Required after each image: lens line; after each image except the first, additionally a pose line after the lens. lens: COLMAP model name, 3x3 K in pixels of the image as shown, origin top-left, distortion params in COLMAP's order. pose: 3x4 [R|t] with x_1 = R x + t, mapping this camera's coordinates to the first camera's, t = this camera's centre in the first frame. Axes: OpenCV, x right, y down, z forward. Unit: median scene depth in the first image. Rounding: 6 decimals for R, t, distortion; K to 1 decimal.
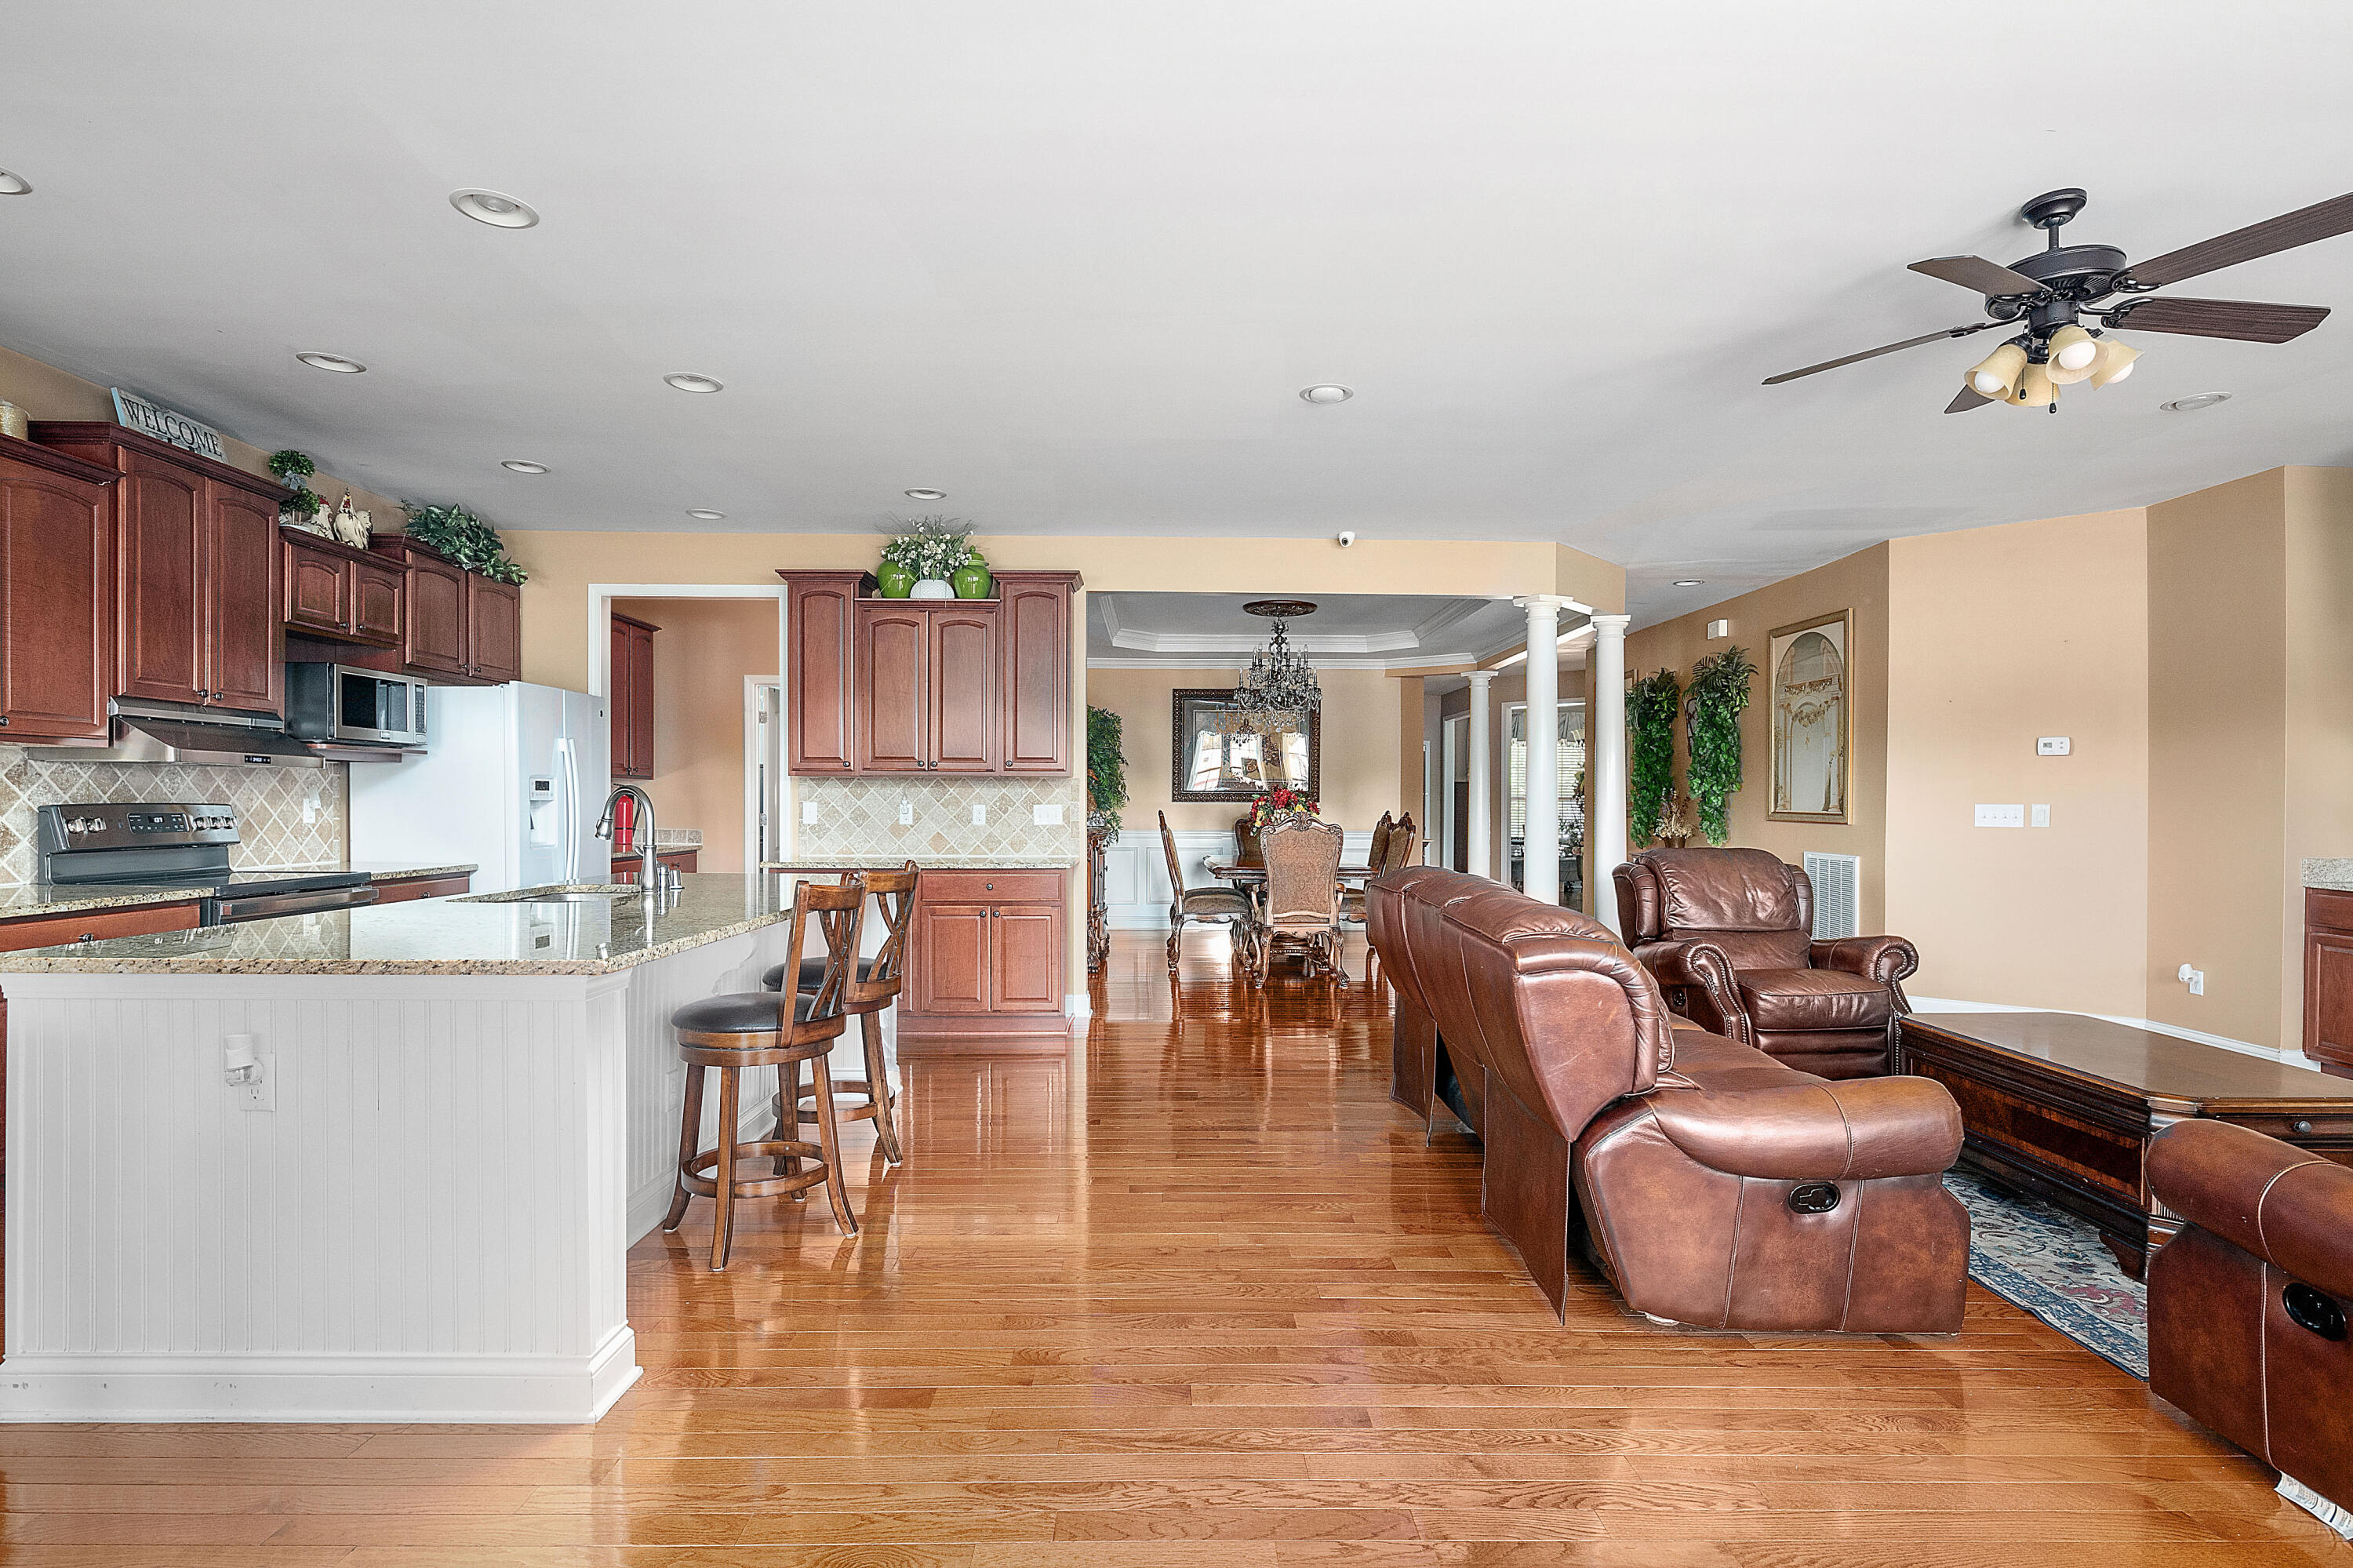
lens RADIAL K [[1134.2, 0, 1166.2], [0, 1134.2, 791.2], [0, 0, 1]] dist [0.000373, -0.001428]
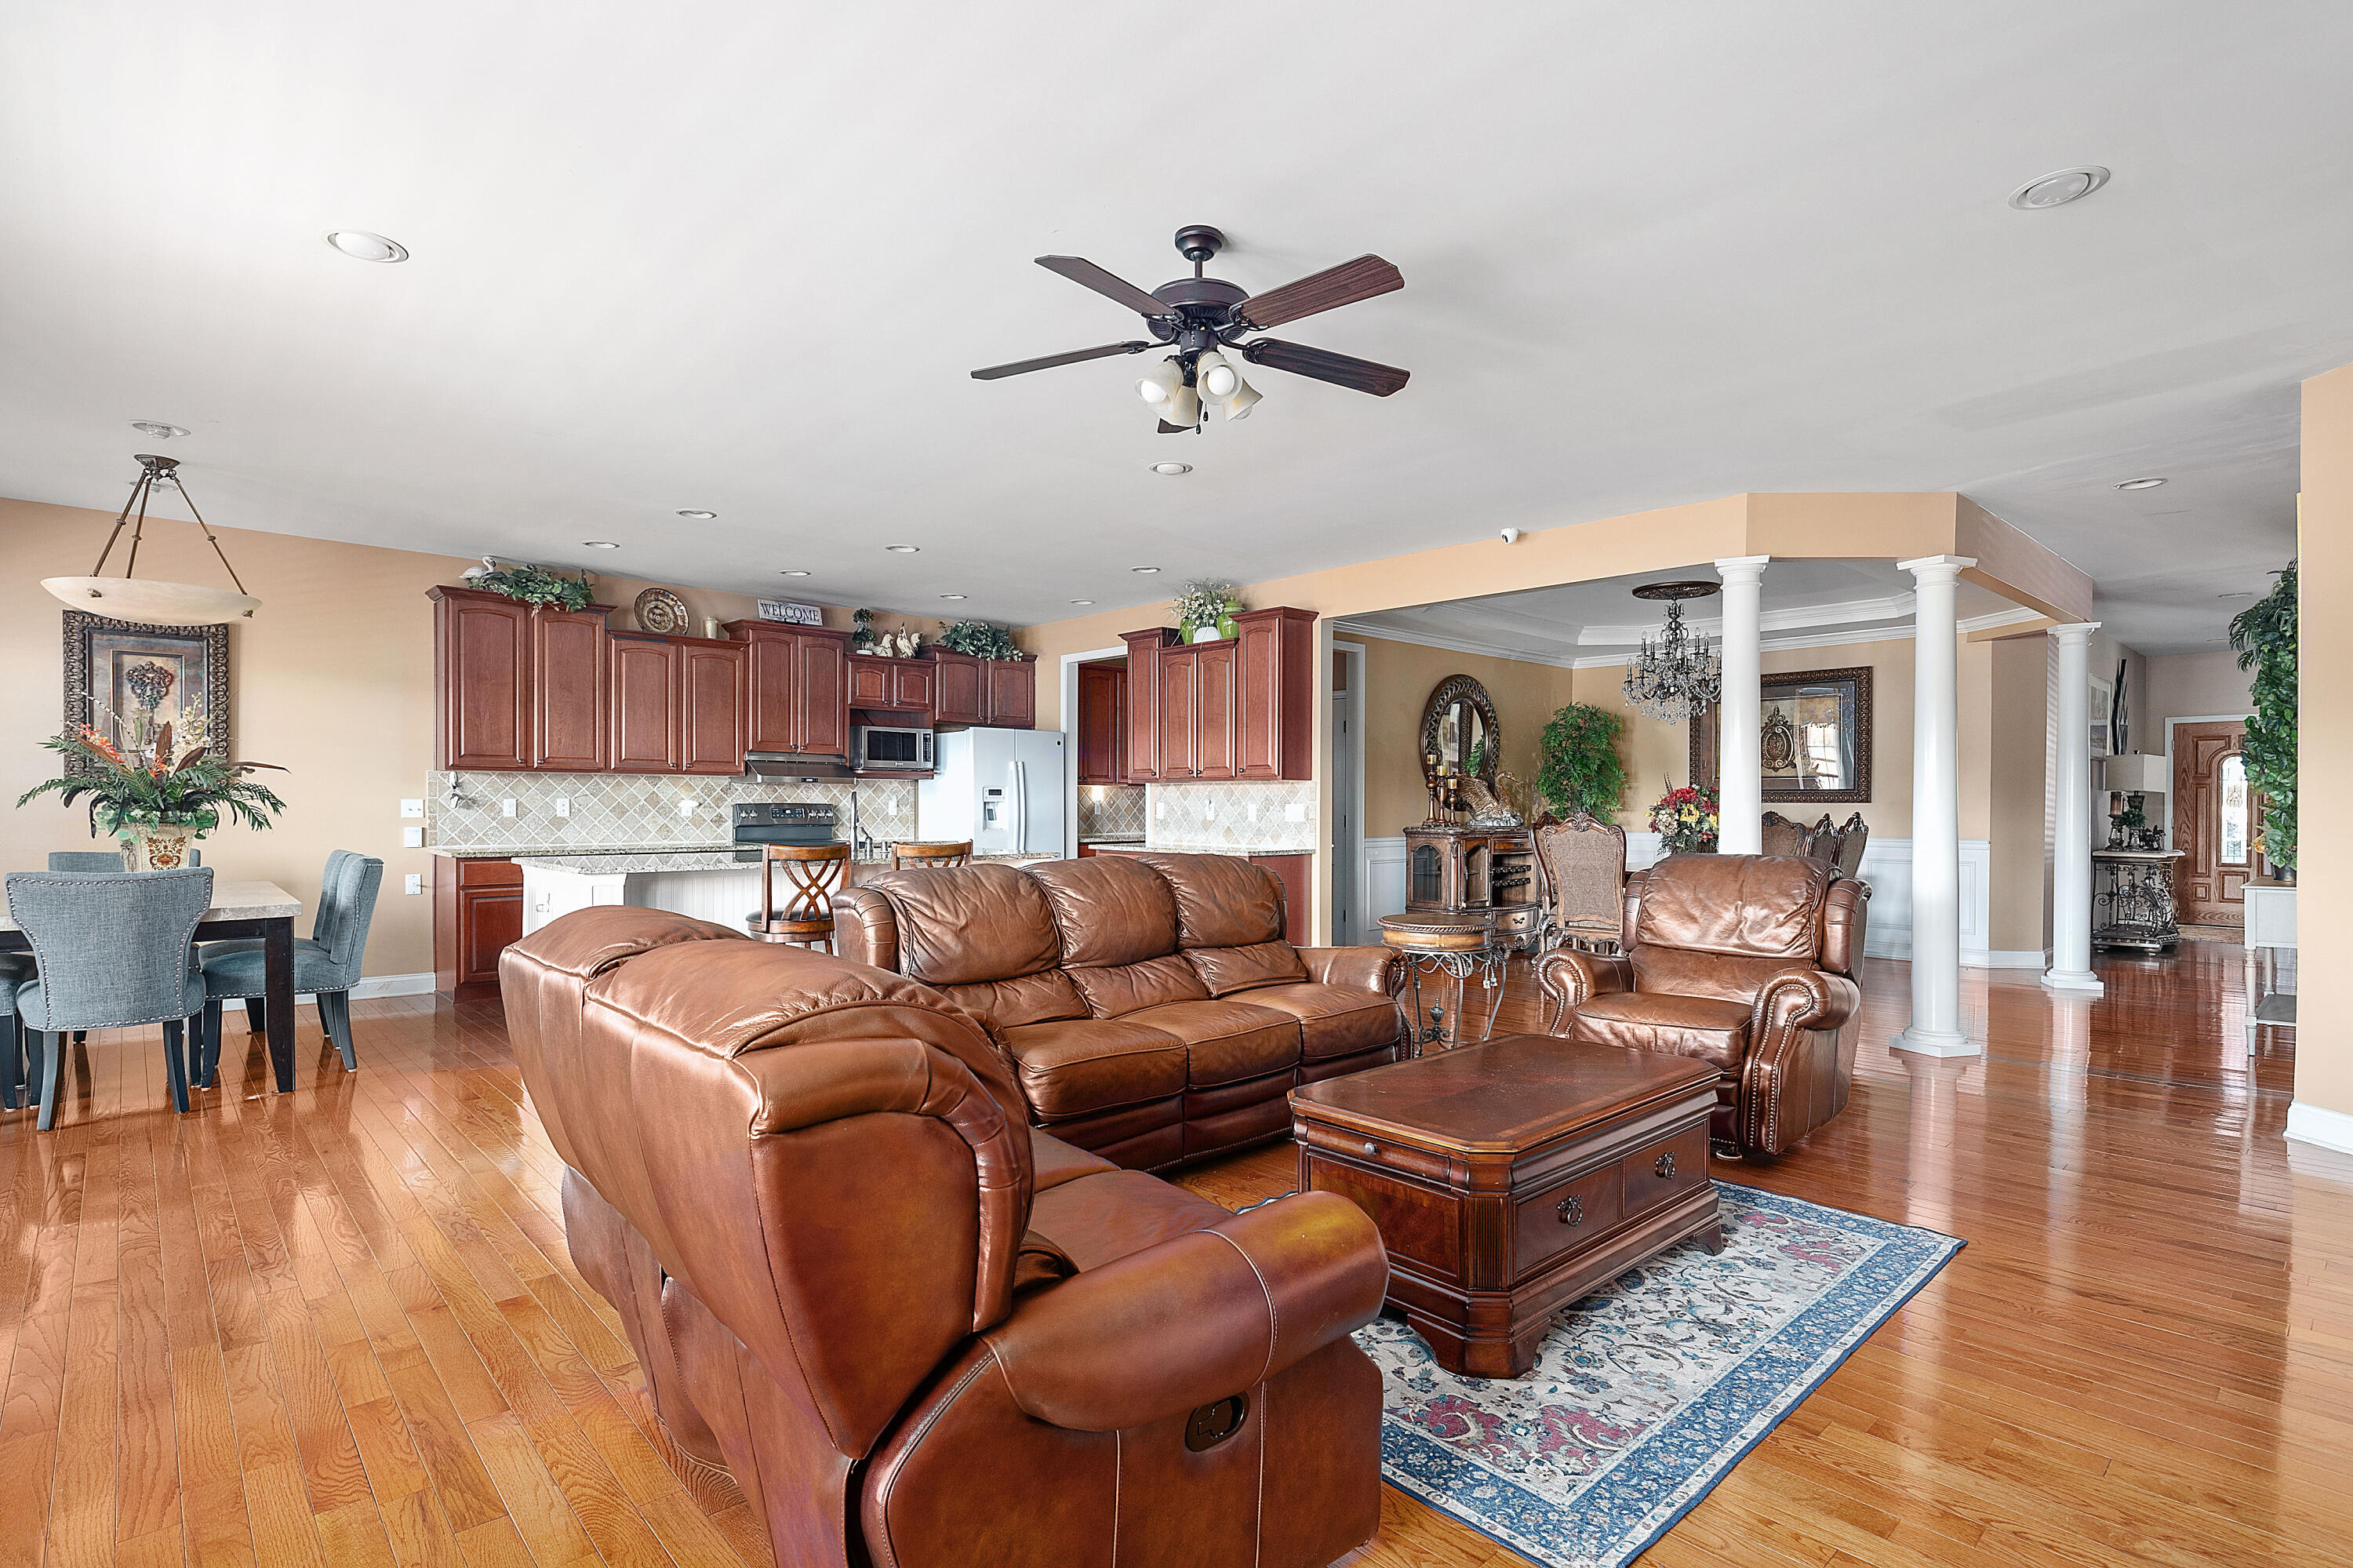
lens RADIAL K [[1134.2, 0, 1173.6], [0, 1134.2, 802.4], [0, 0, 1]] dist [0.000373, -0.001428]
pose [[0.672858, -0.005594, -0.739751, 0.818486], [0.007563, 0.999971, -0.000683, 0.012510], [0.739733, -0.005135, 0.672881, 0.131841]]
